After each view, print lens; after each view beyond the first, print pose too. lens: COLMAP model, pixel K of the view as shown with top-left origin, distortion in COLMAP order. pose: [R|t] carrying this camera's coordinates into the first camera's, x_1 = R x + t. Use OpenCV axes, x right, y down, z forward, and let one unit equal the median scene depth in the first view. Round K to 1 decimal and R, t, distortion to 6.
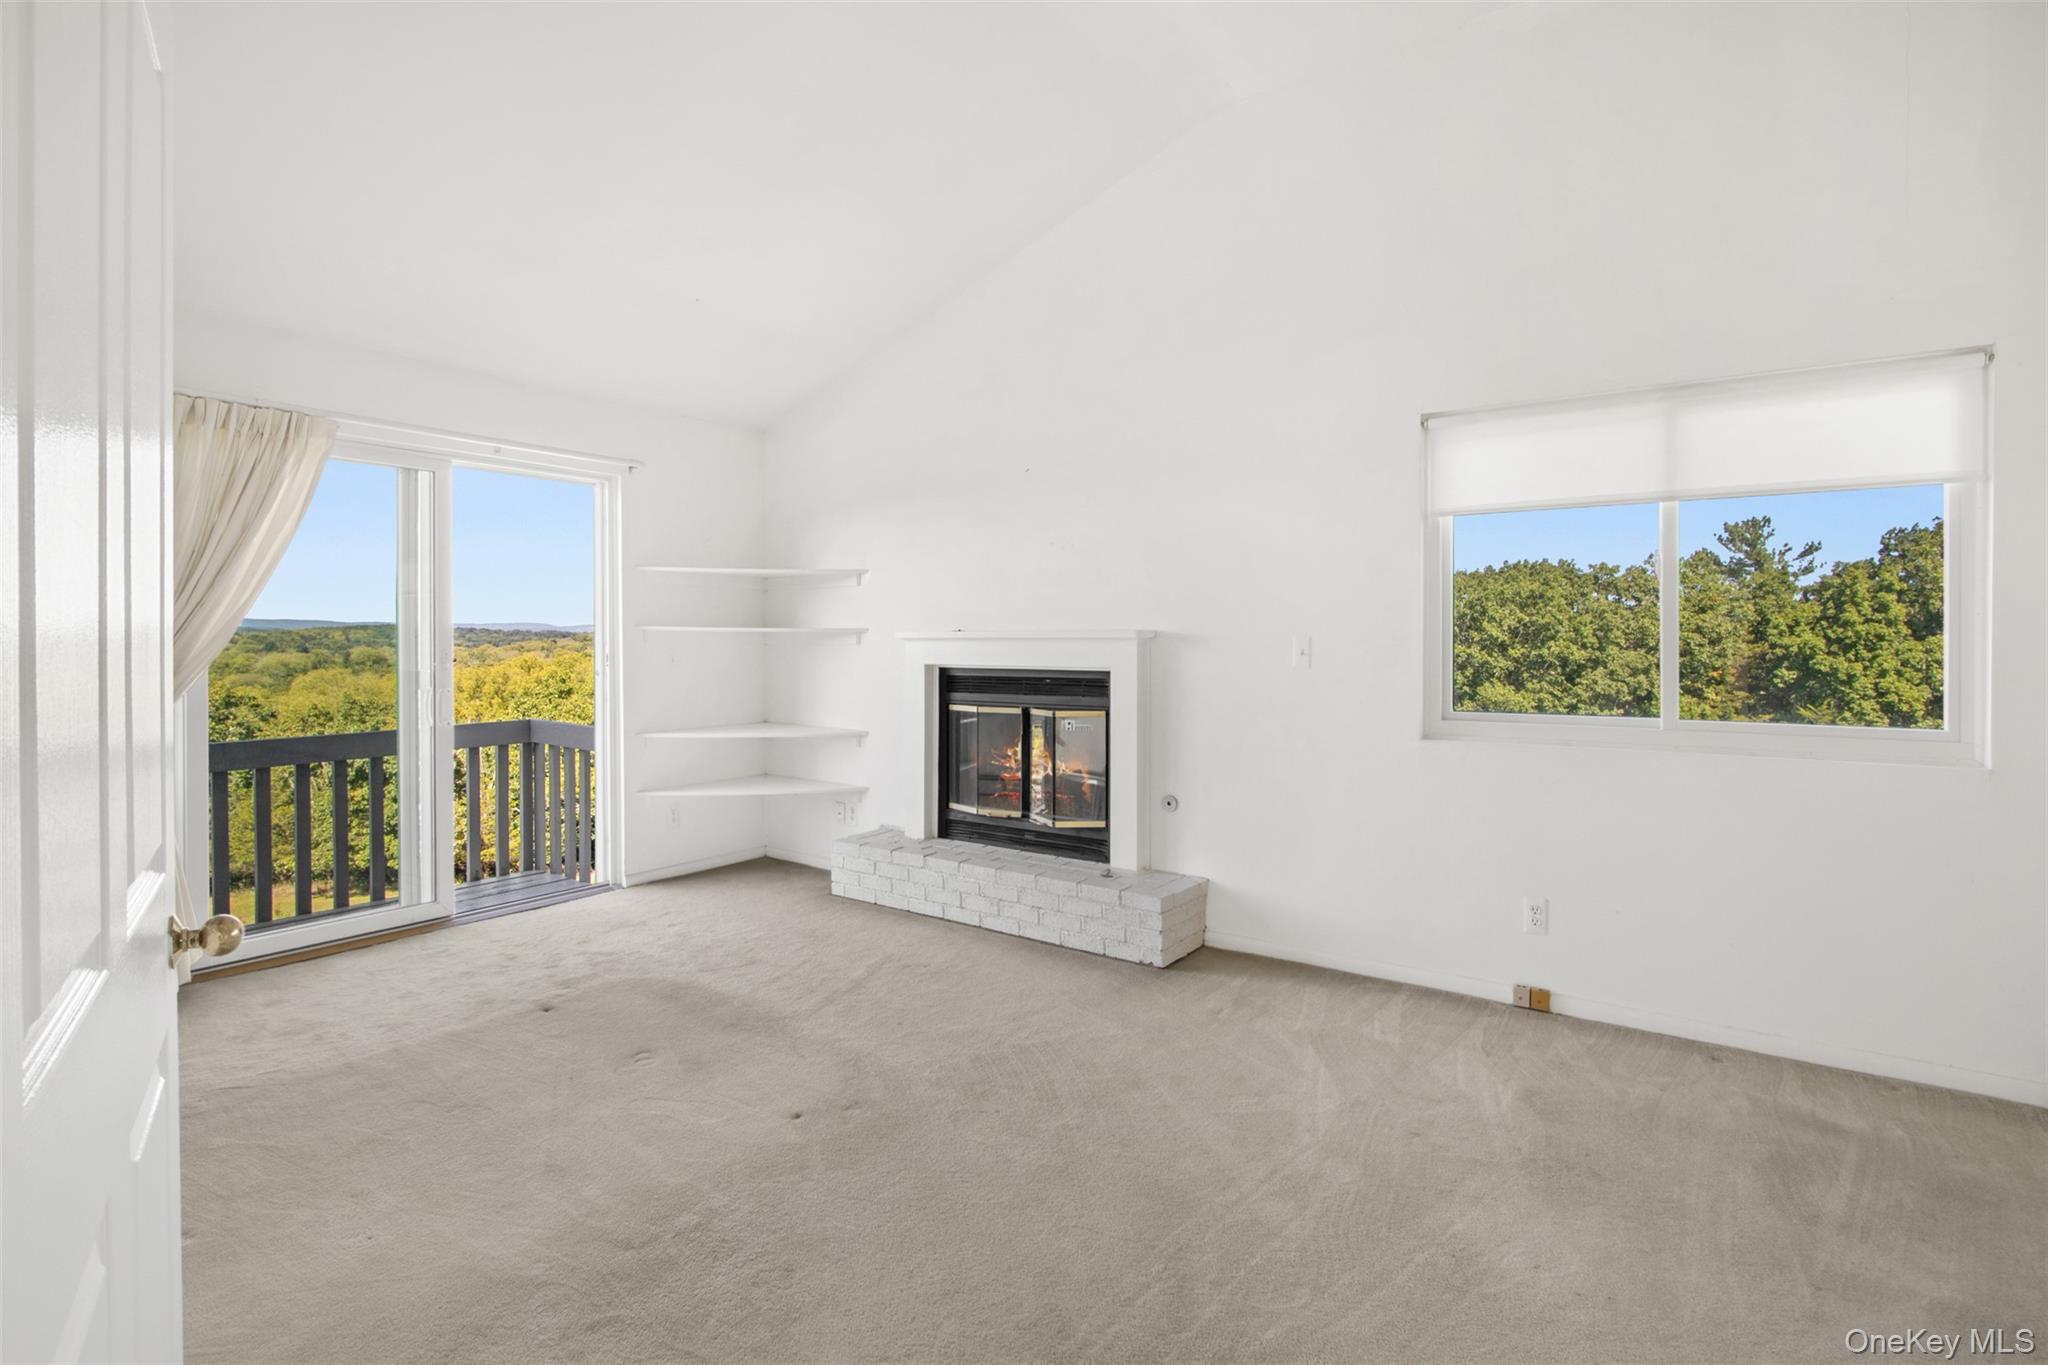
lens RADIAL K [[971.1, 0, 1020.8], [0, 971.1, 641.1], [0, 0, 1]] dist [-0.013903, 0.000458]
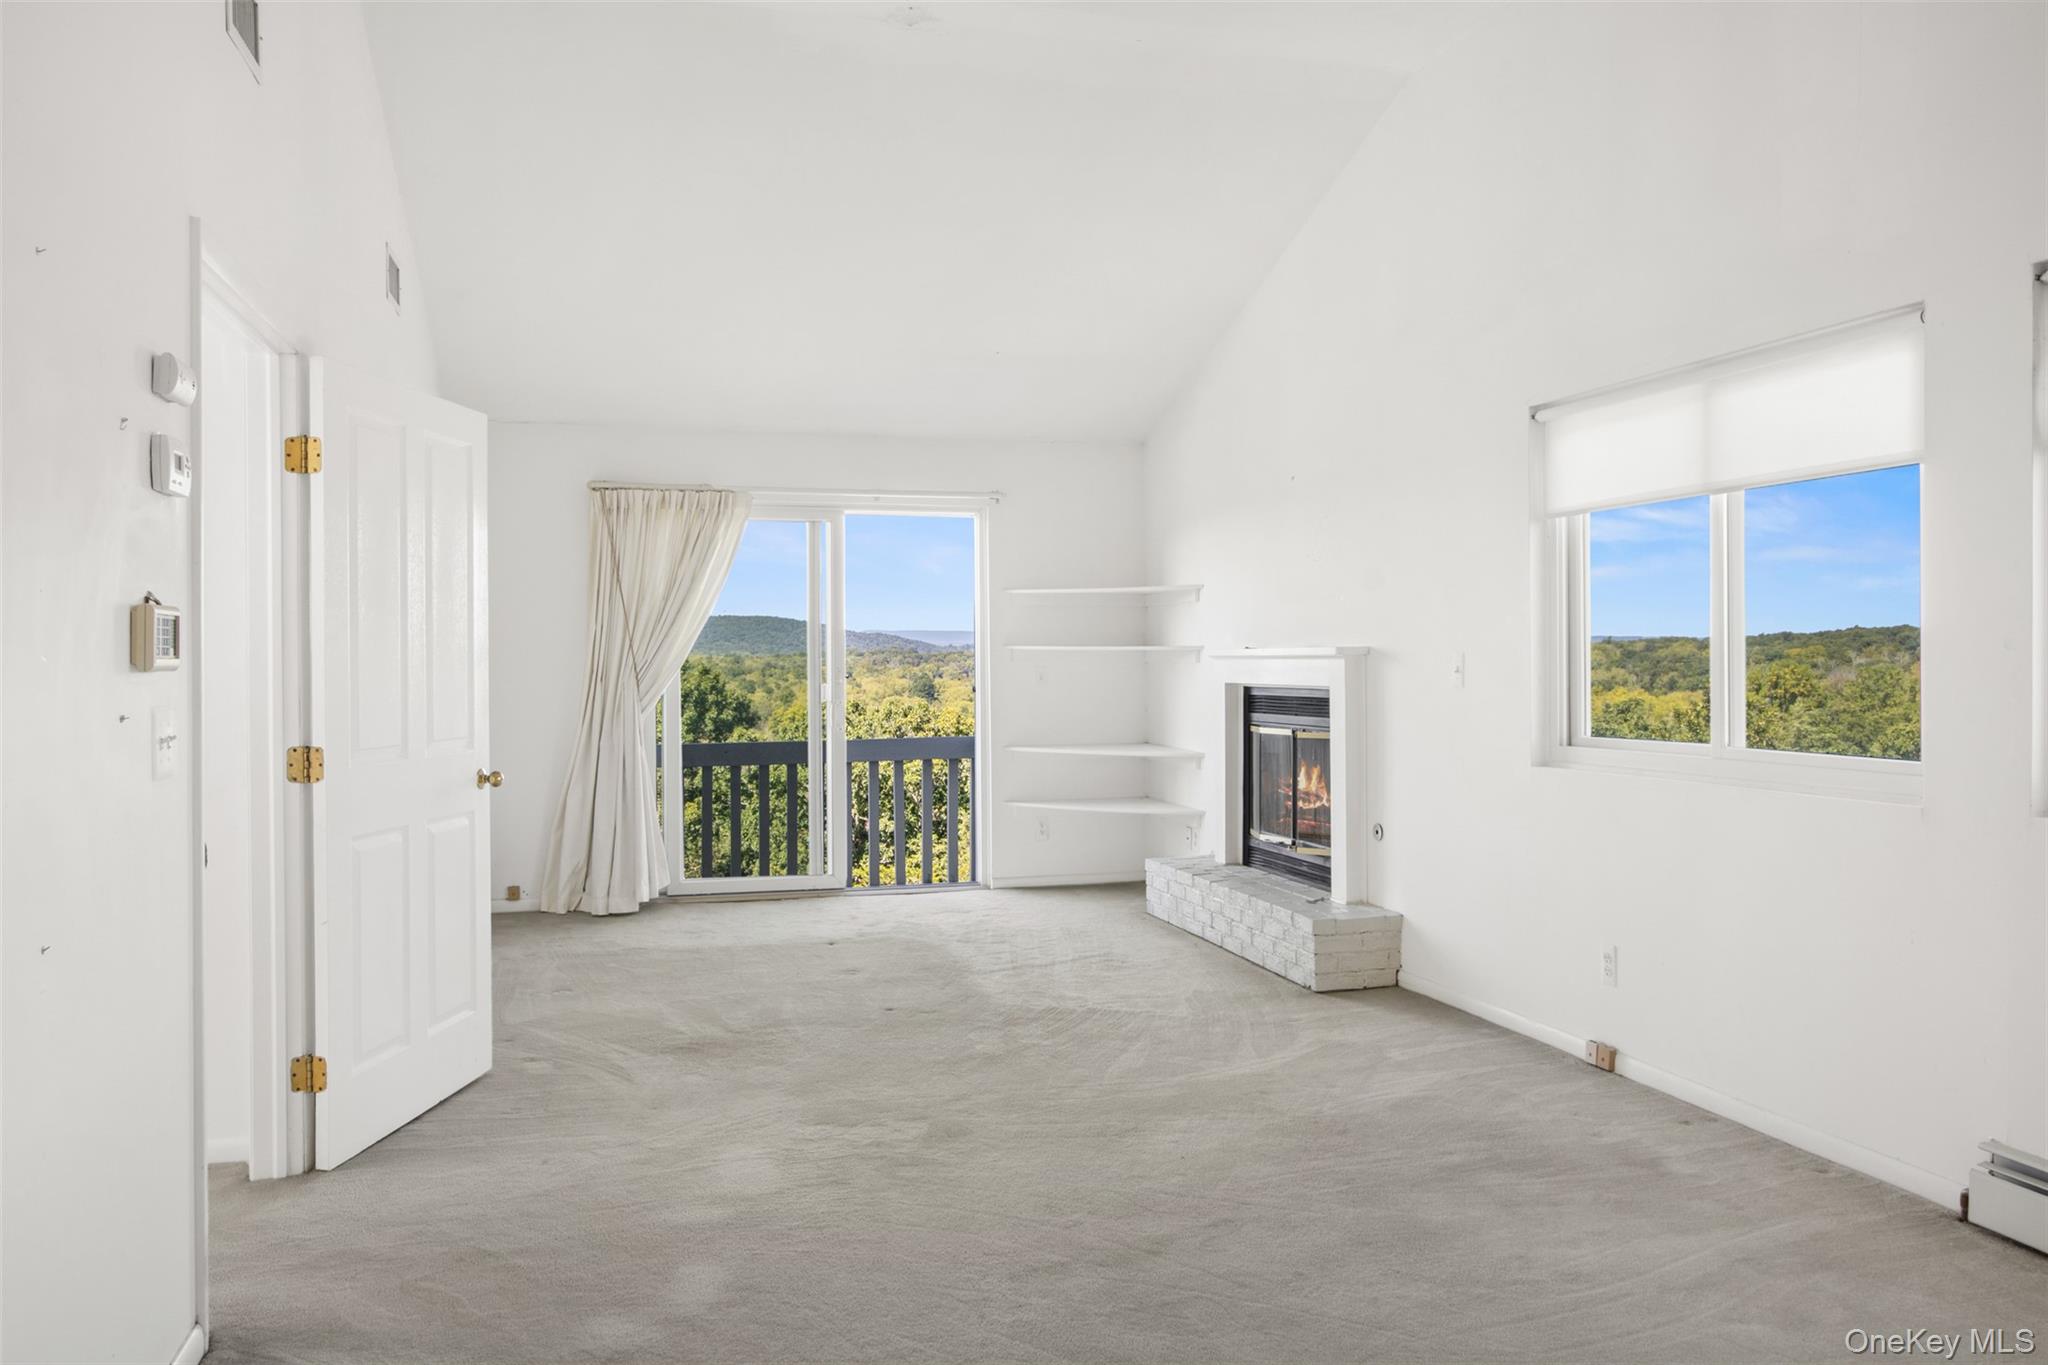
lens RADIAL K [[1471.3, 0, 1023.6], [0, 1471.3, 699.9], [0, 0, 1]] dist [-0.000975, -0.000132]
pose [[0.783934, 0.012805, -0.620712, 0.748053], [0.003763, 0.999671, 0.025376, 0.002792], [0.620833, -0.022229, 0.783628, -0.310829]]
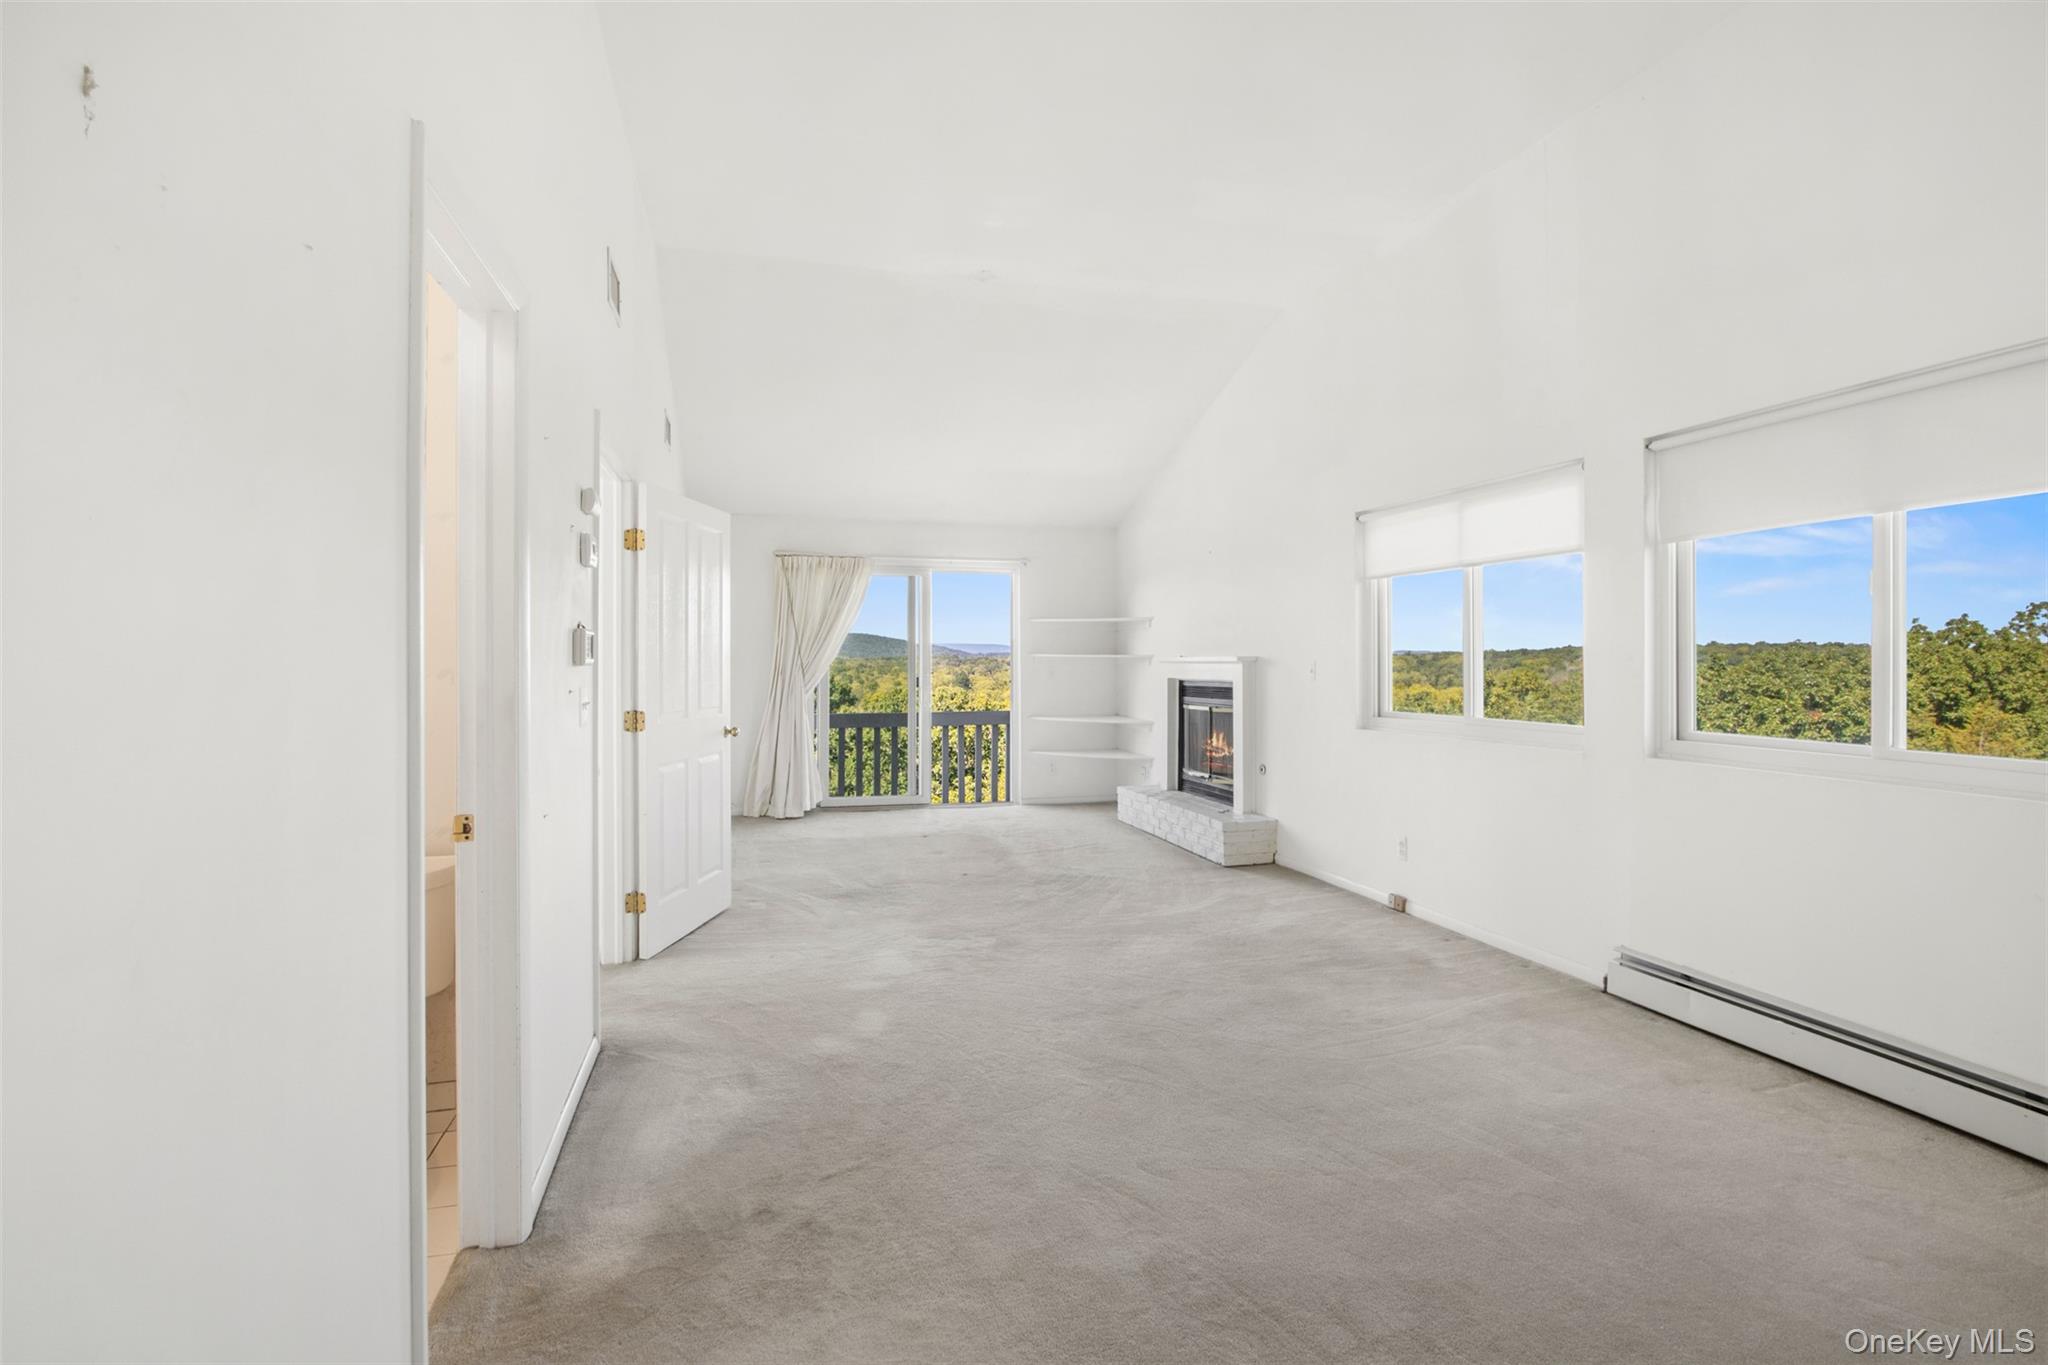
lens RADIAL K [[960.0, 0, 1018.0], [0, 960.0, 675.1], [0, 0, 1]] dist [-0.017188, 0.000032]
pose [[0.778827, 0.009244, -0.627171, 0.783443], [-0.003369, 0.999939, 0.010555, 0.003658], [0.627230, -0.006107, 0.778810, -0.407413]]
